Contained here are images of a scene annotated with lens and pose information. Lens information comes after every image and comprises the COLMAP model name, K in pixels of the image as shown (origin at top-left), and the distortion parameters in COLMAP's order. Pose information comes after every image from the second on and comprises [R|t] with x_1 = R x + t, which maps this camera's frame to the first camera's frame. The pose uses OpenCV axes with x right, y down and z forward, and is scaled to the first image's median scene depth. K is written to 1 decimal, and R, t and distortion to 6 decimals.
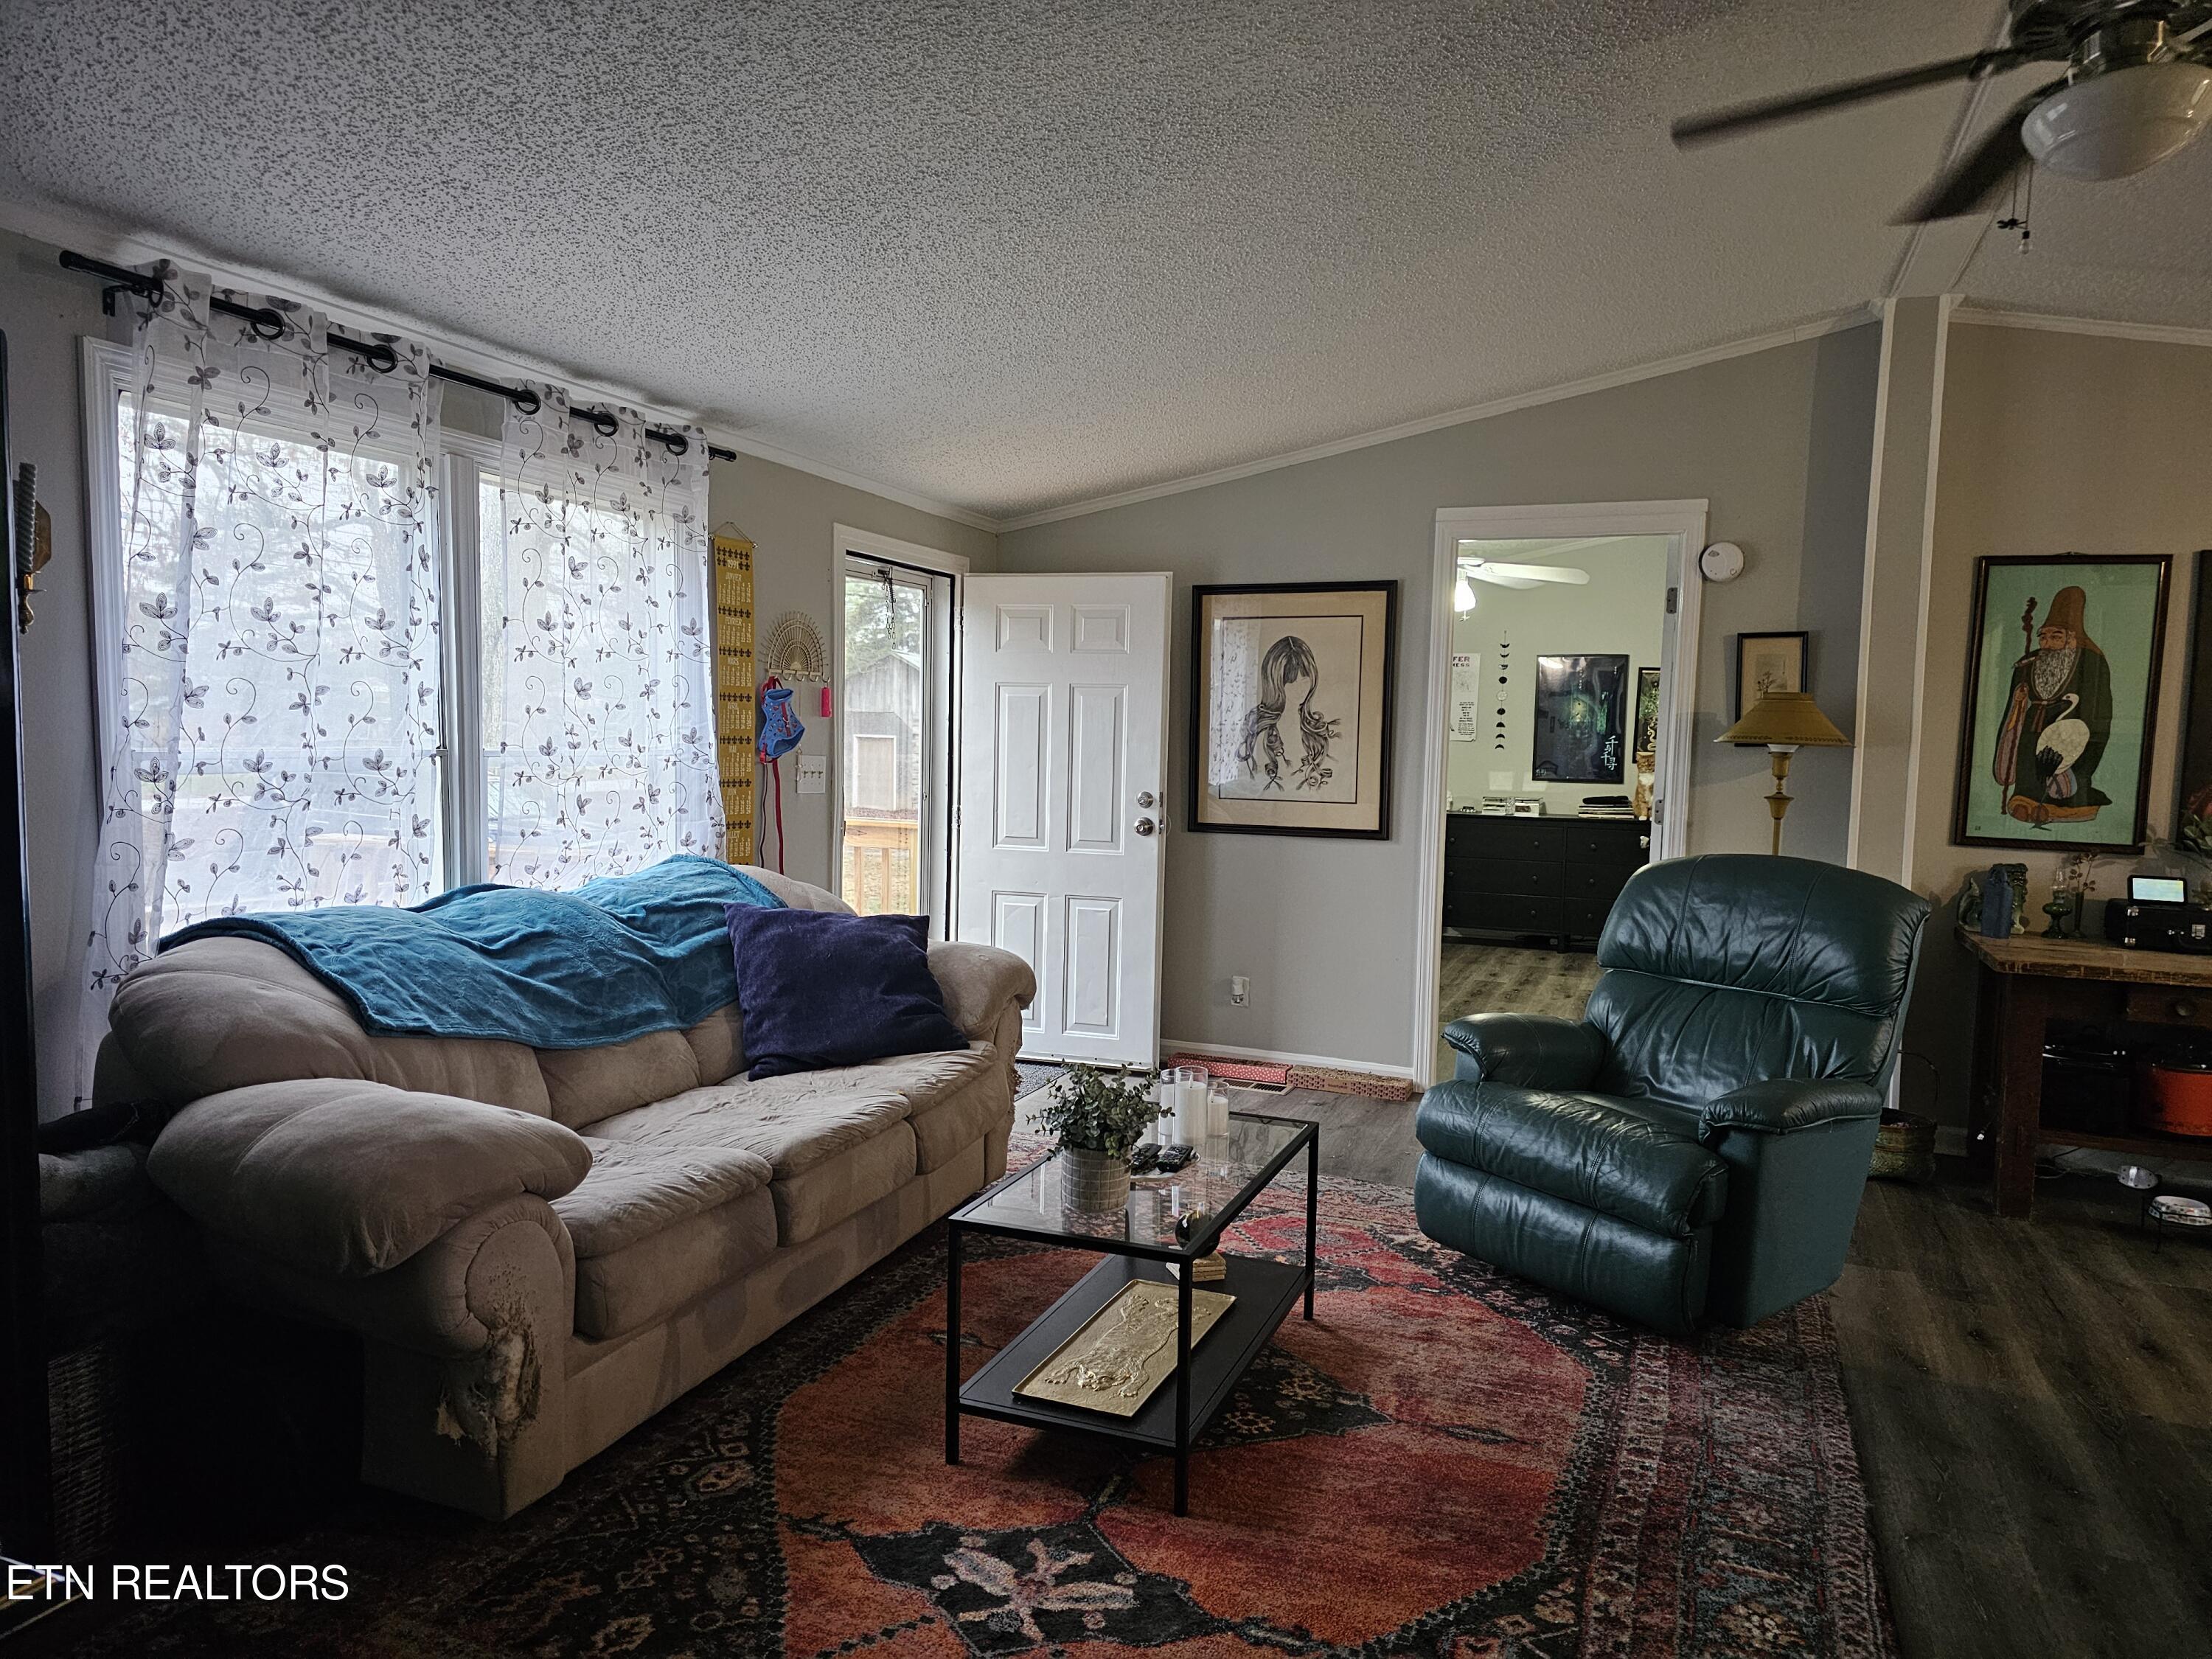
lens RADIAL K [[1478.4, 0, 1110.0], [0, 1478.4, 842.7], [0, 0, 1]] dist [0.044253, -0.031632]
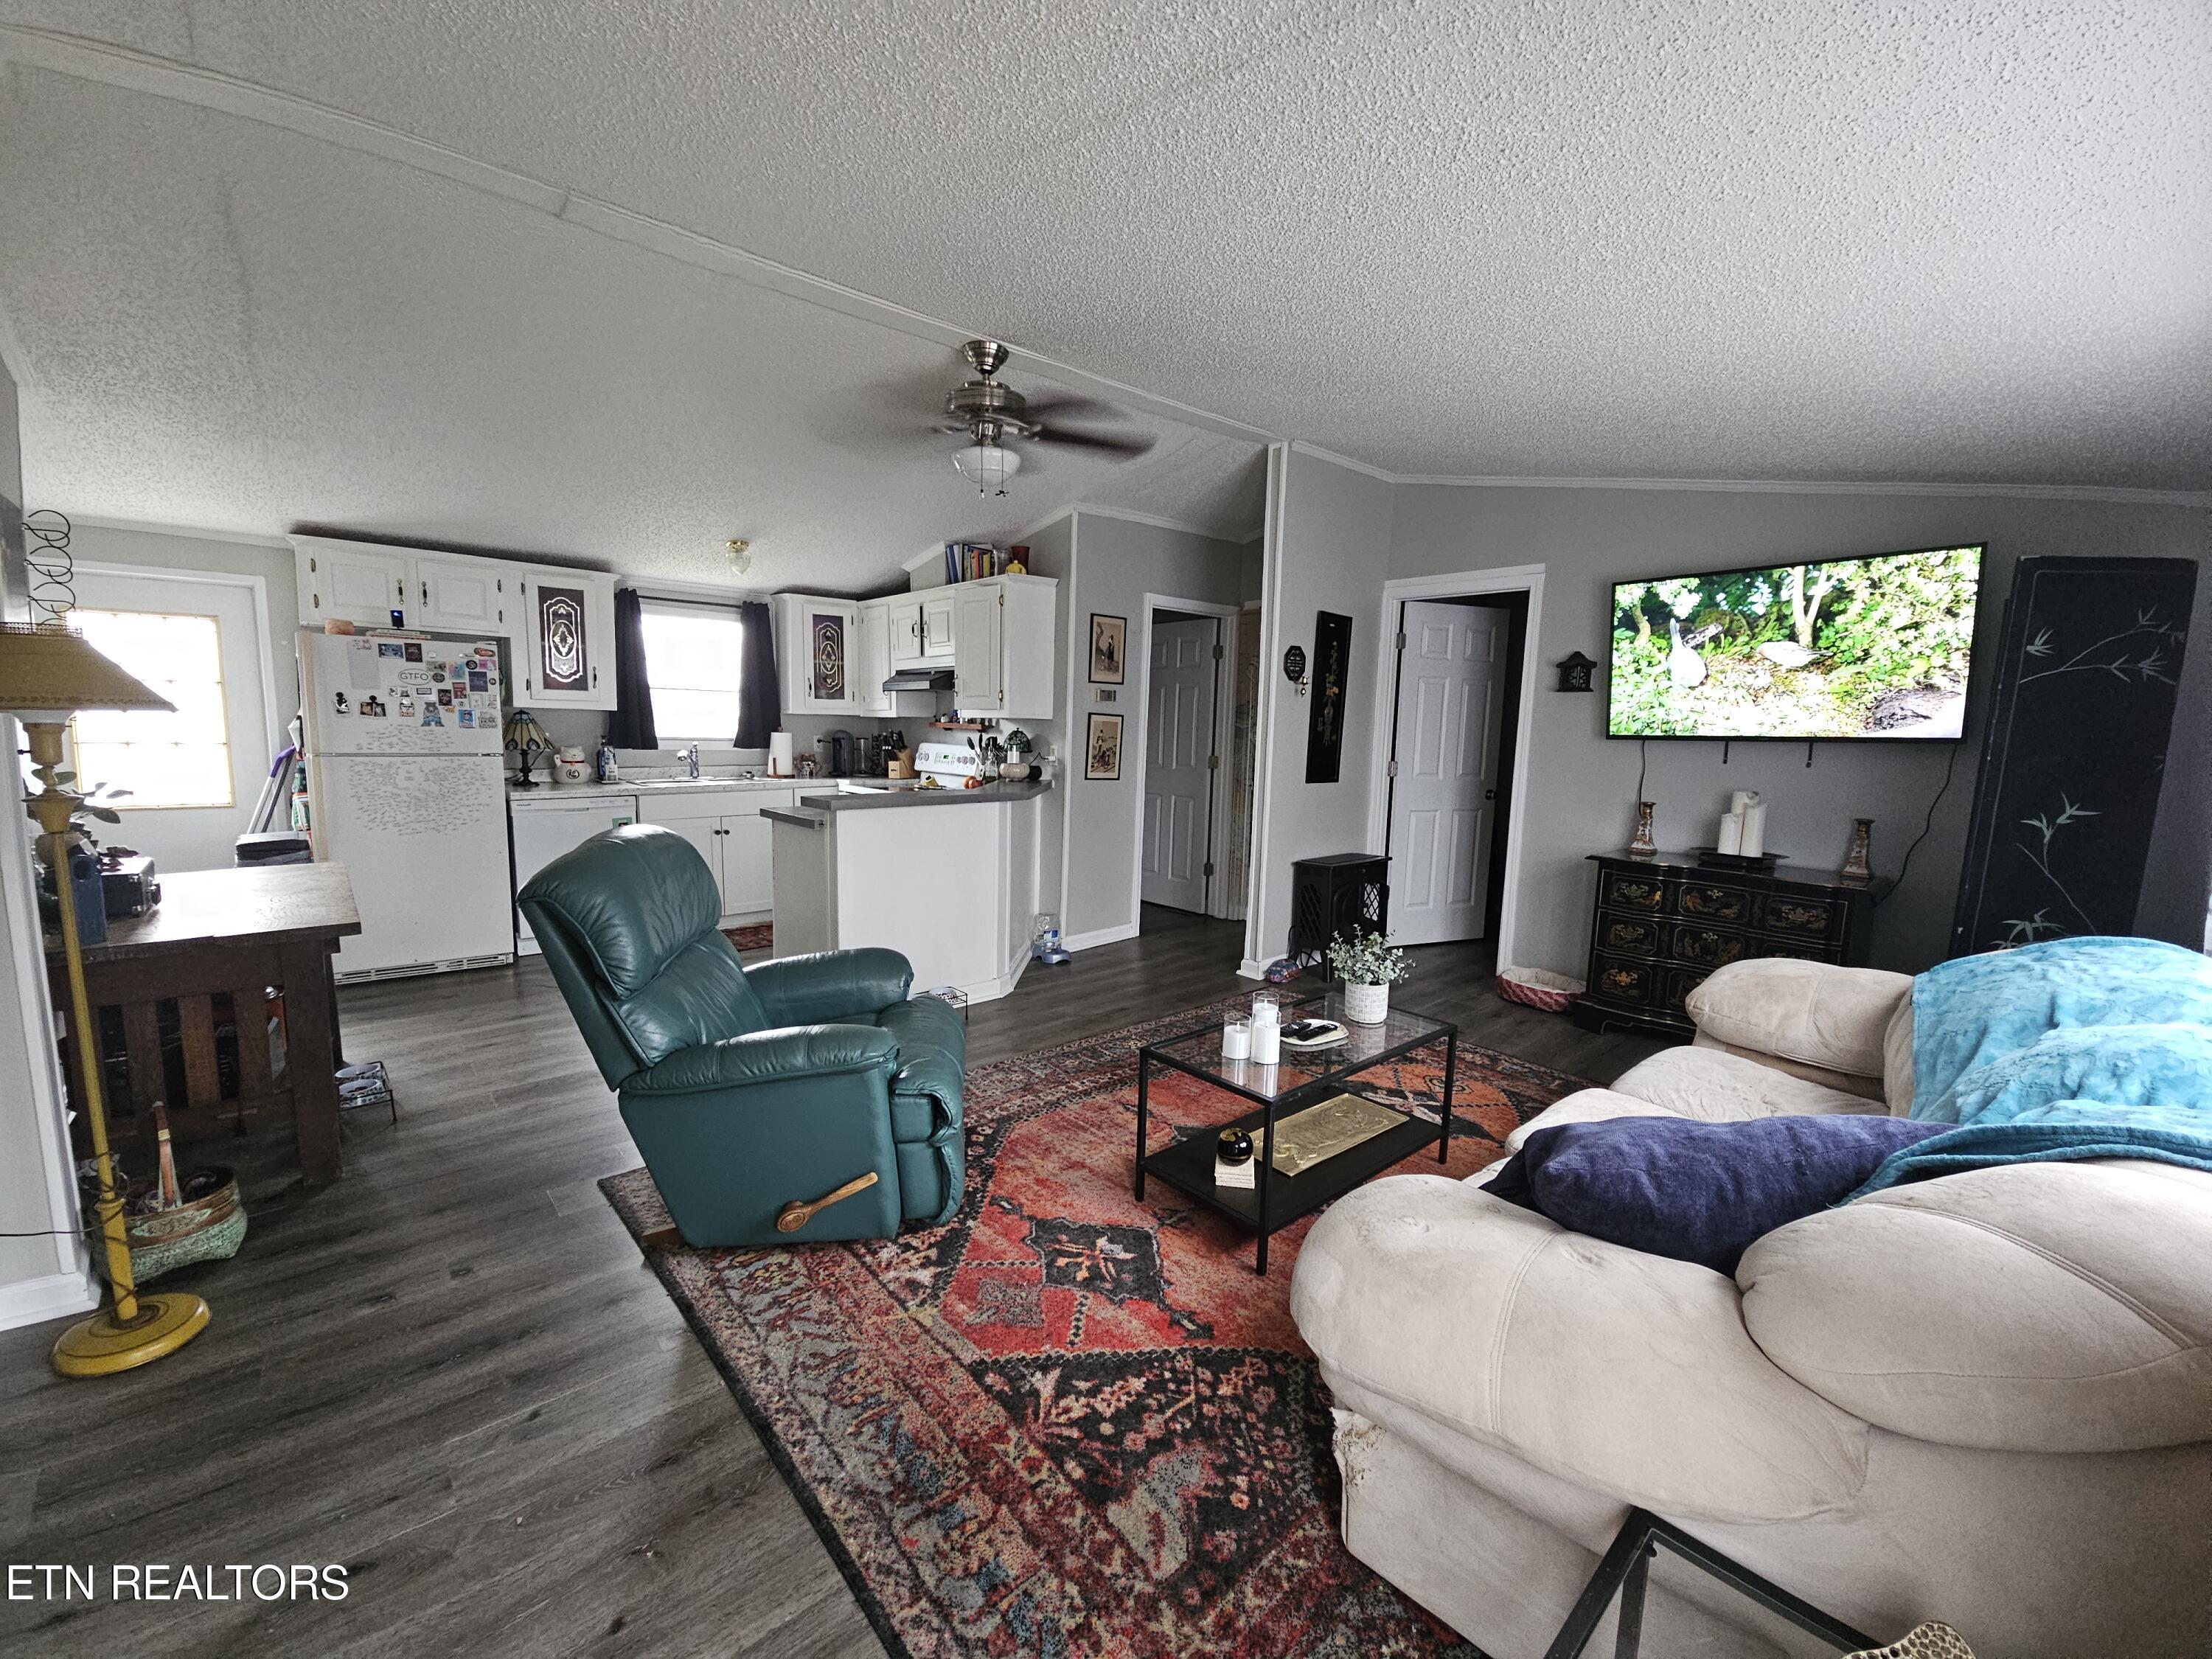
lens RADIAL K [[902.6, 0, 1096.0], [0, 902.6, 836.2], [0, 0, 1]] dist [0.001383, -0.001307]
pose [[-0.889648, -0.101091, 0.445317, -0.097774], [-0.006859, 0.978036, 0.208321, -0.094883], [-0.456596, 0.182278, -0.870801, 1.123867]]
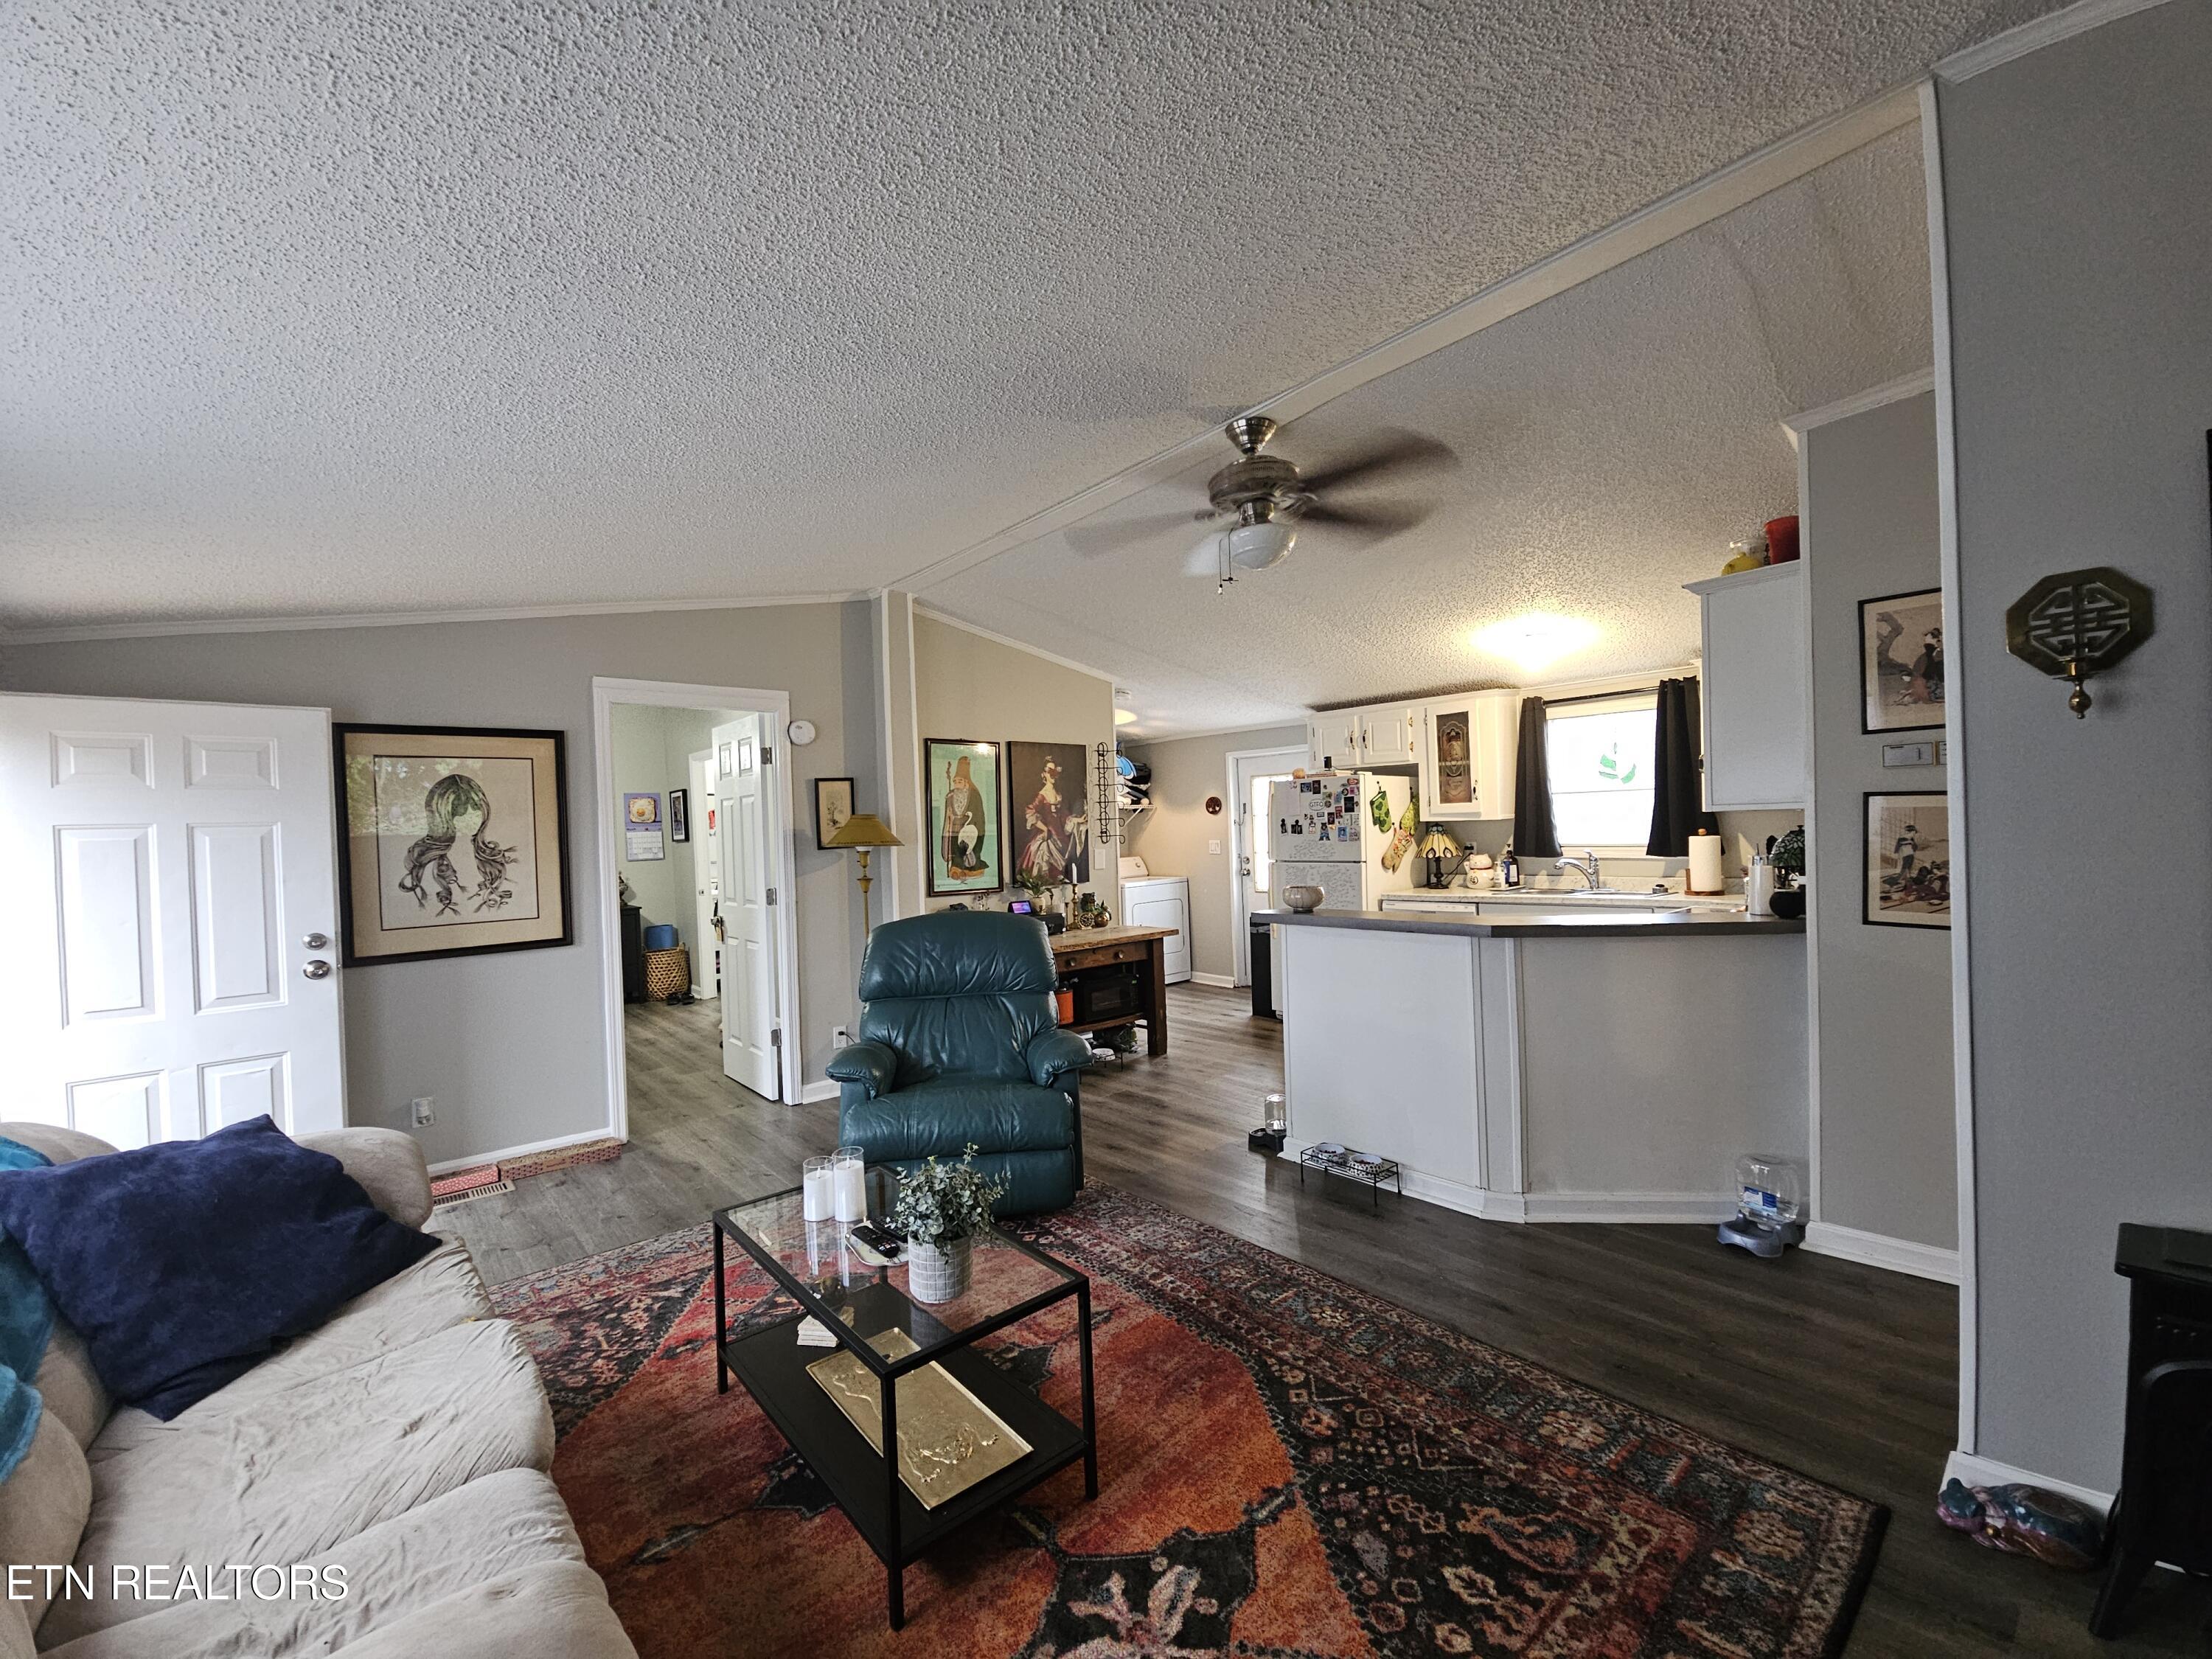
lens RADIAL K [[902.6, 0, 1106.3], [0, 902.6, 838.4], [0, 0, 1]] dist [0.001383, -0.001307]
pose [[0.459834, -0.047306, 0.886744, -0.295957], [0.115750, 0.993253, -0.007036, -0.036731], [-0.880429, 0.105876, 0.462207, 0.310971]]
